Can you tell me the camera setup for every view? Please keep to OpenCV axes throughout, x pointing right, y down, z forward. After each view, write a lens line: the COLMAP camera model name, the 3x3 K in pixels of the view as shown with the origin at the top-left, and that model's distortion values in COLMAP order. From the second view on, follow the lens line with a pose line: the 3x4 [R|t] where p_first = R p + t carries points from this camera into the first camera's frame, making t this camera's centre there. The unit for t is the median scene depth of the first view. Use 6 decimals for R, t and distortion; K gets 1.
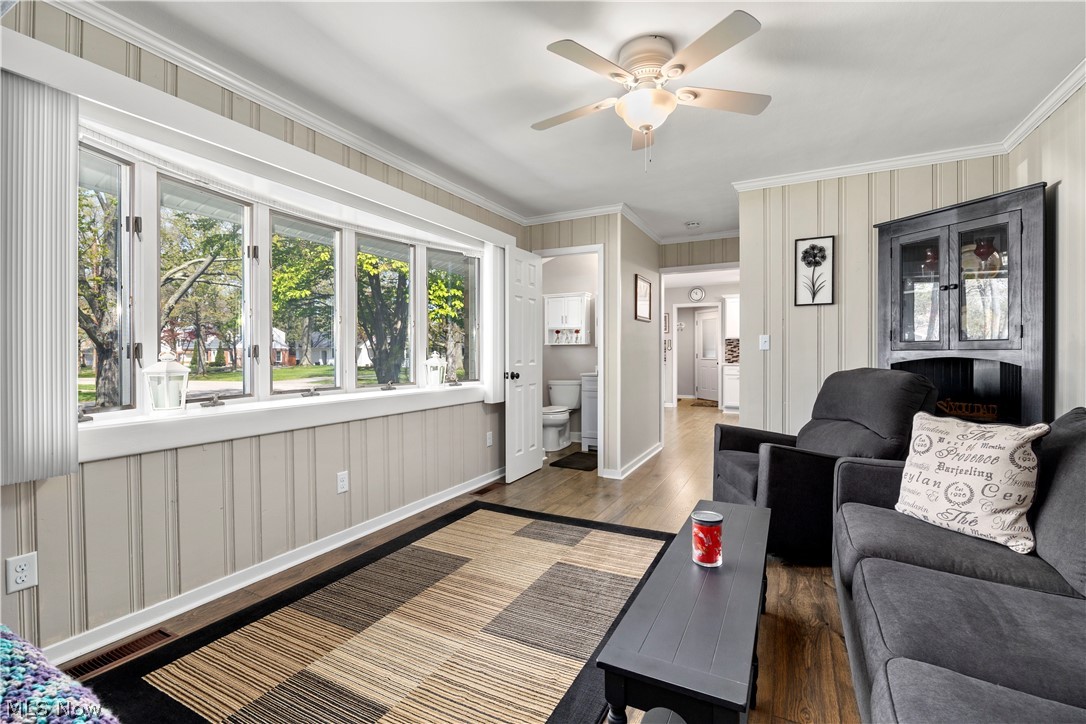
lens RADIAL K [[479.8, 0, 545.7], [0, 479.8, 351.4], [0, 0, 1]] dist [-0.011983, 0.000557]
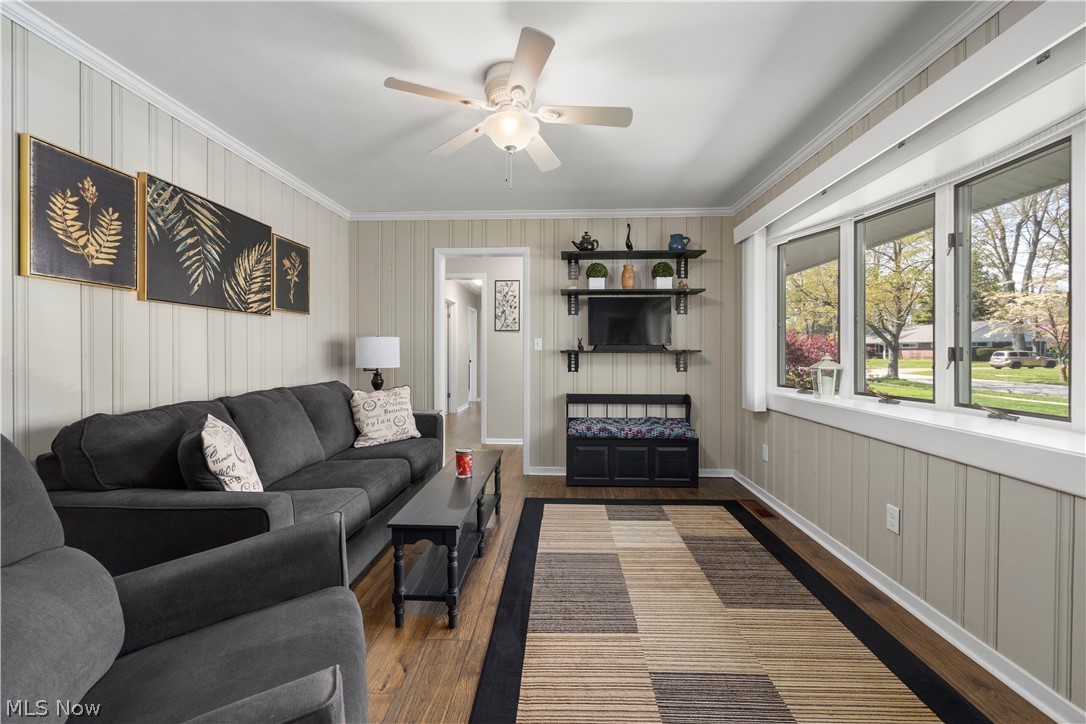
lens RADIAL K [[462.9, 0, 542.2], [0, 462.9, 351.6], [0, 0, 1]] dist [0.002765, -0.000184]
pose [[-0.912918, 0.001754, -0.408140, 0.530253], [0.002431, 0.999996, -0.001140, -0.007536], [0.408136, -0.002033, -0.912919, 1.836787]]
